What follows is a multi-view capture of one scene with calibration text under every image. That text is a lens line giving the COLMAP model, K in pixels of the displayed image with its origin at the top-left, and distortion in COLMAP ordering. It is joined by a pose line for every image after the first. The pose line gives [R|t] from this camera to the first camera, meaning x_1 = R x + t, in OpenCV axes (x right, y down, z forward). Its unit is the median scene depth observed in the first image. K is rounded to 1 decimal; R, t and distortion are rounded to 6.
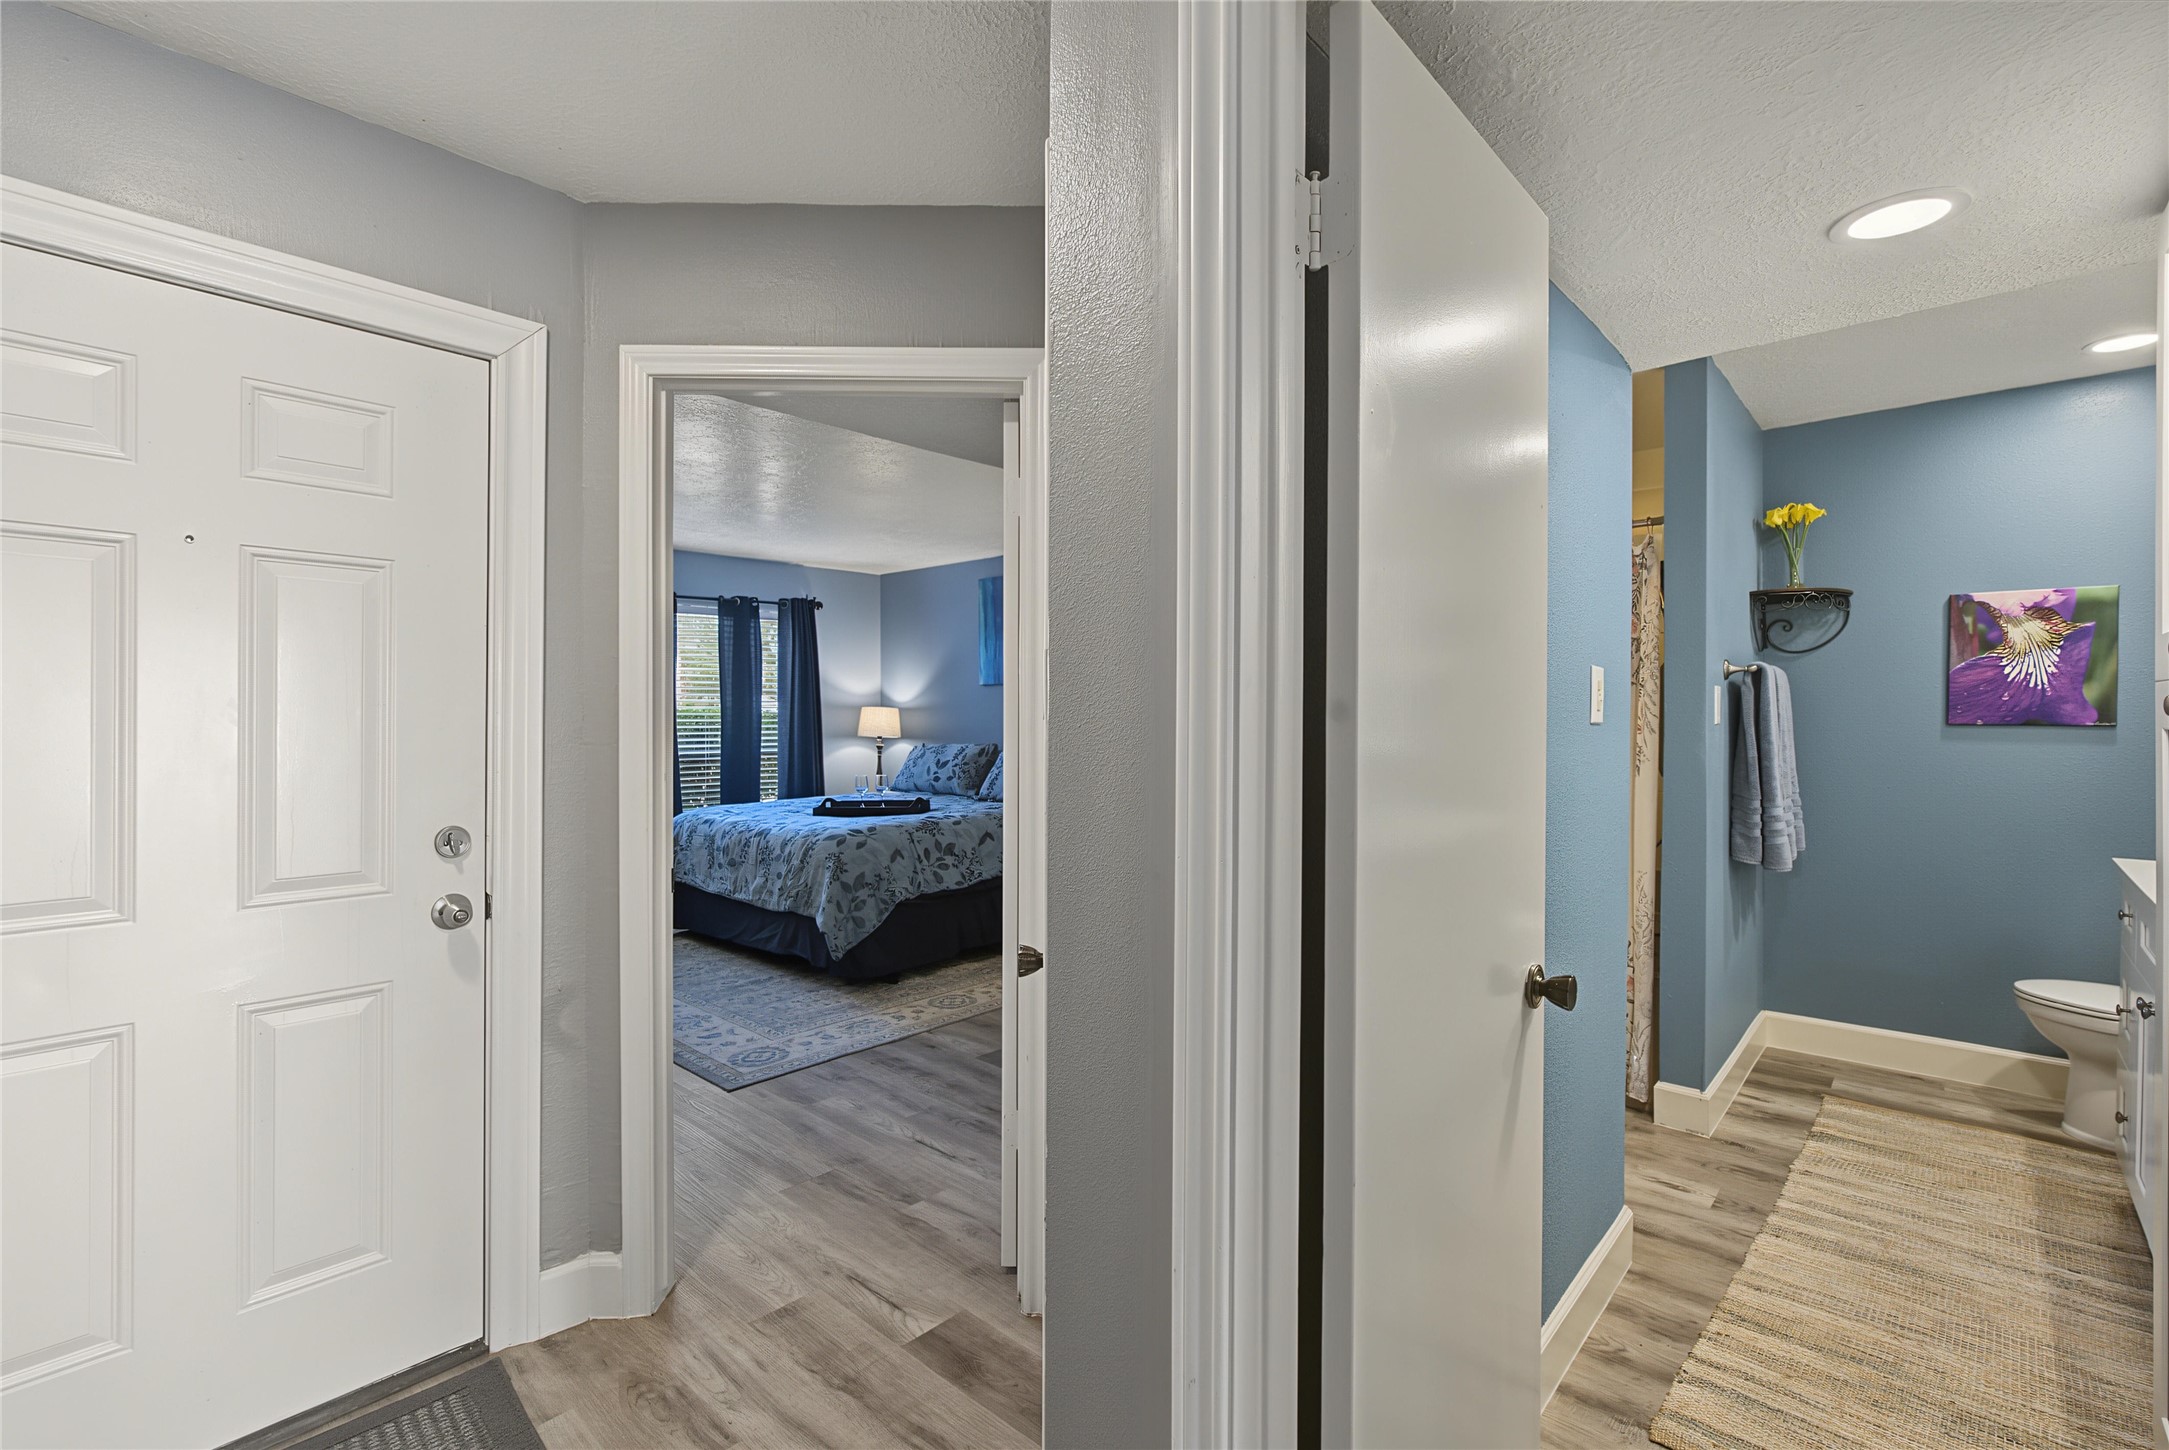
lens RADIAL K [[979.8, 0, 1092.5], [0, 979.8, 716.7], [0, 0, 1]] dist [-0.002796, 0.000852]
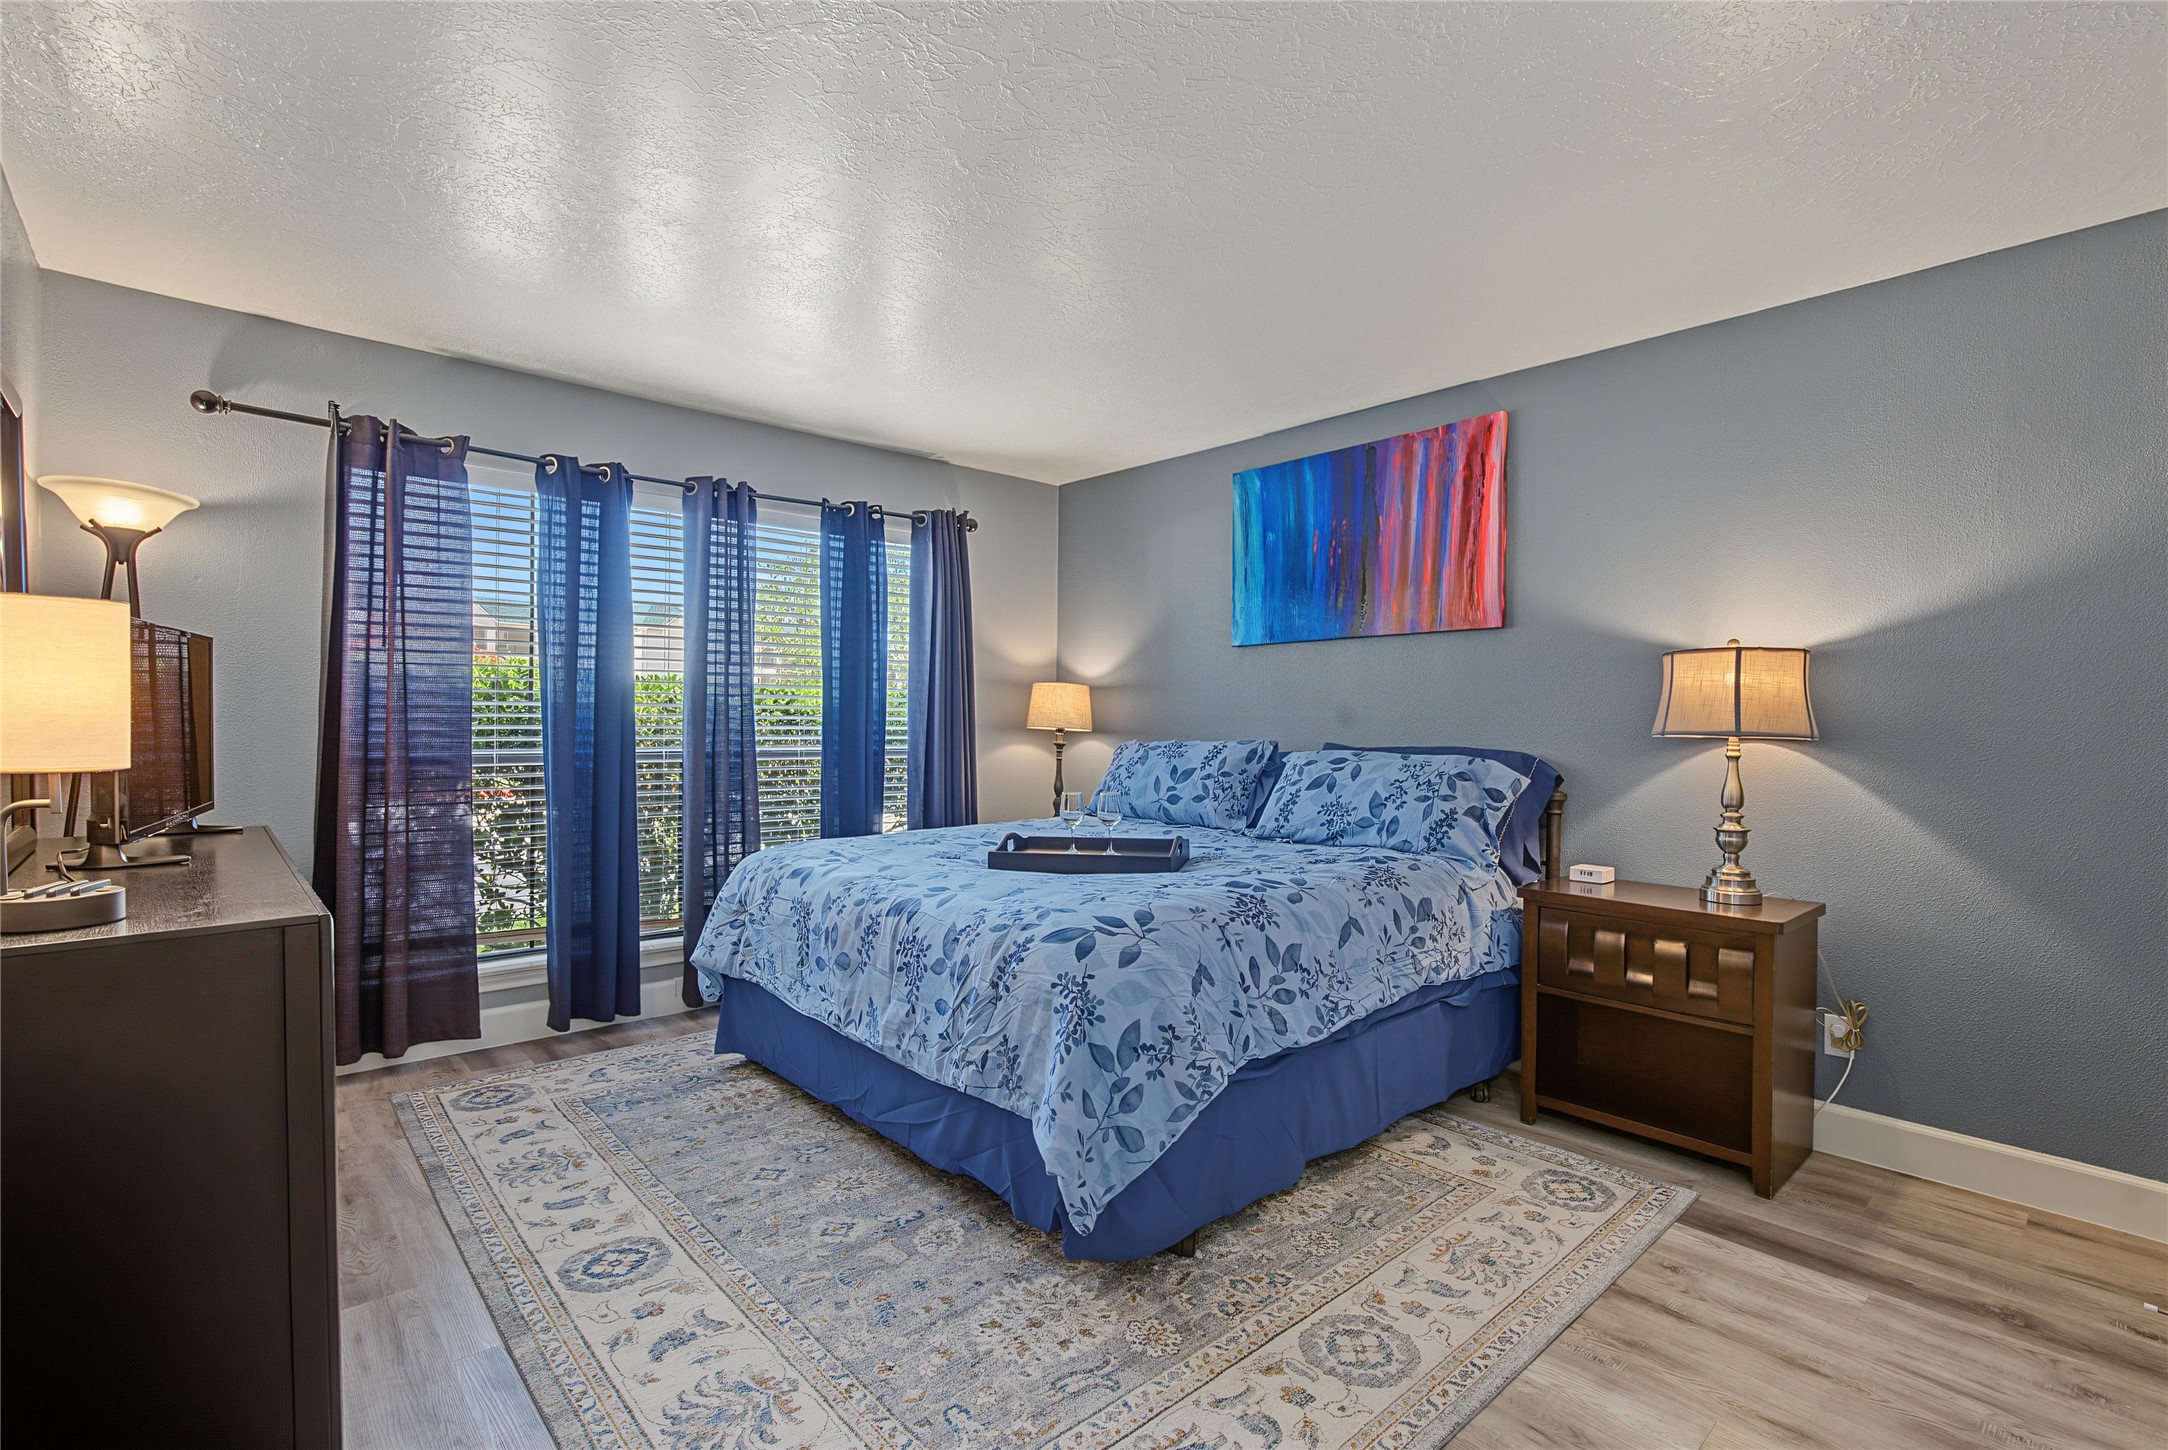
lens RADIAL K [[984.3, 0, 1084.0], [0, 984.3, 725.0], [0, 0, 1]] dist [-0.002048, 0.000913]
pose [[0.994905, 0.011322, -0.100174, -0.196953], [-0.011307, 0.999936, 0.000716, 0.024025], [0.100176, 0.000420, 0.994970, 0.512316]]
